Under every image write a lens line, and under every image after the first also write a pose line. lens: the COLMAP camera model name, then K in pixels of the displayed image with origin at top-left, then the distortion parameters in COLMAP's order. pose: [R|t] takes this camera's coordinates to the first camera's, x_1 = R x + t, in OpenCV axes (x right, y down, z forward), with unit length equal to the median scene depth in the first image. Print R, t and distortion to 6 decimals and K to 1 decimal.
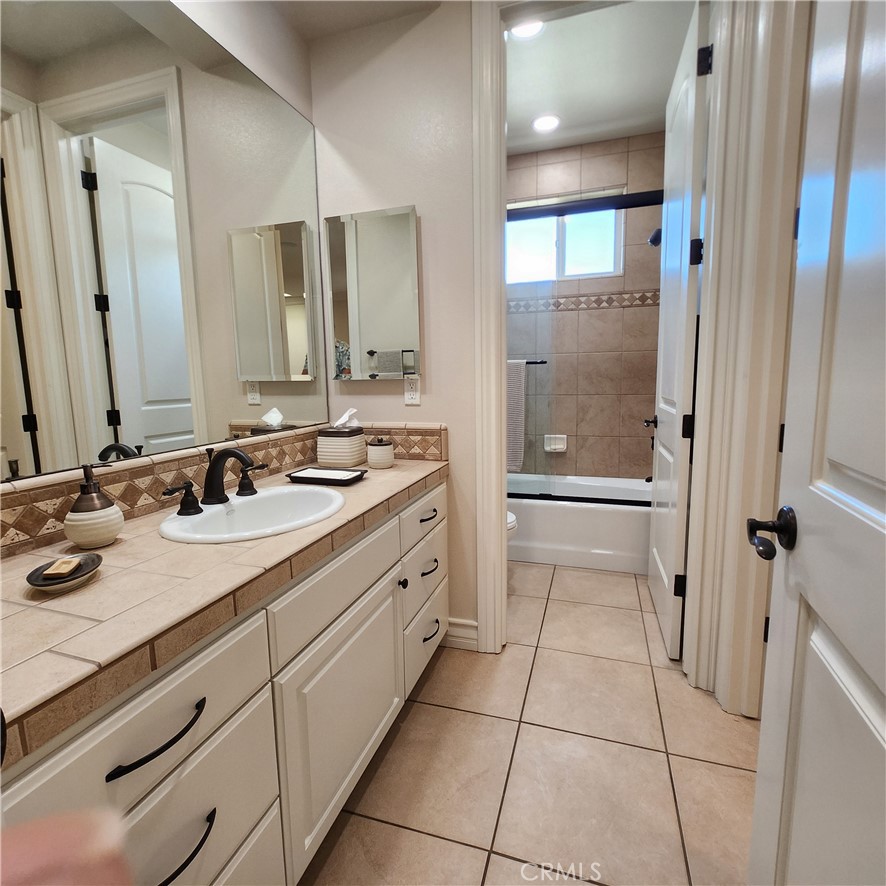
lens RADIAL K [[464.4, 0, 447.0], [0, 464.4, 439.0], [0, 0, 1]] dist [0.001781, -0.003977]
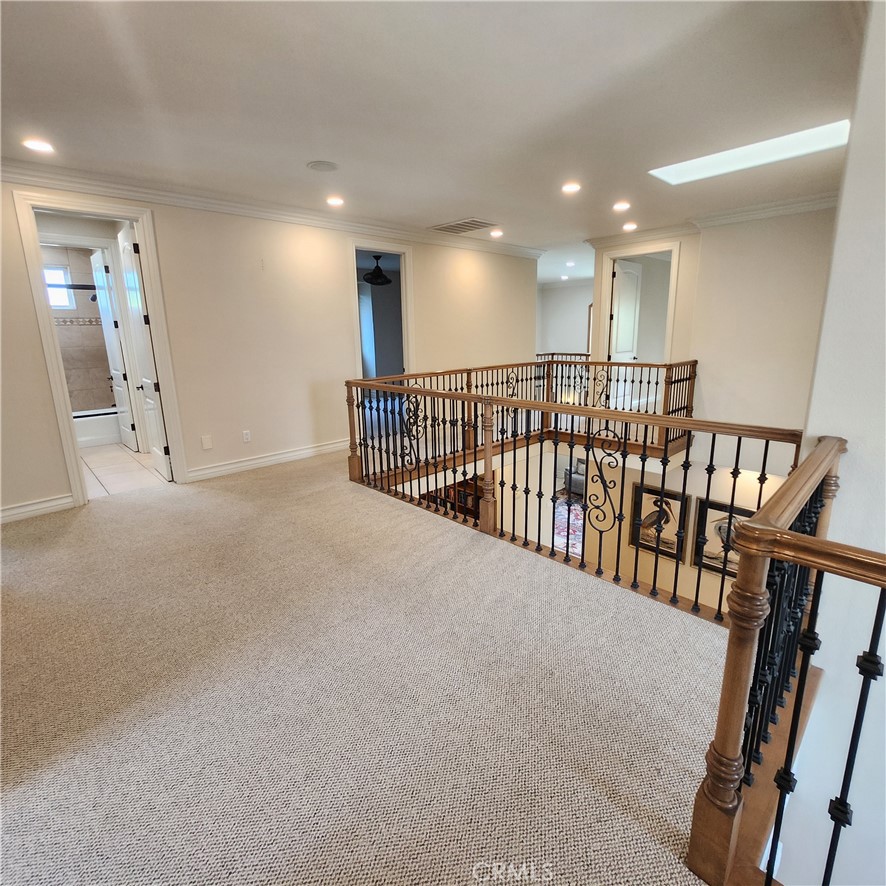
lens RADIAL K [[464.4, 0, 444.7], [0, 464.4, 440.7], [0, 0, 1]] dist [0.001781, -0.003977]
pose [[0.480035, -0.180662, 0.858445, -0.698218], [0.125985, 0.982618, 0.136345, 0.138965], [-0.868156, 0.042701, 0.494452, -1.384254]]
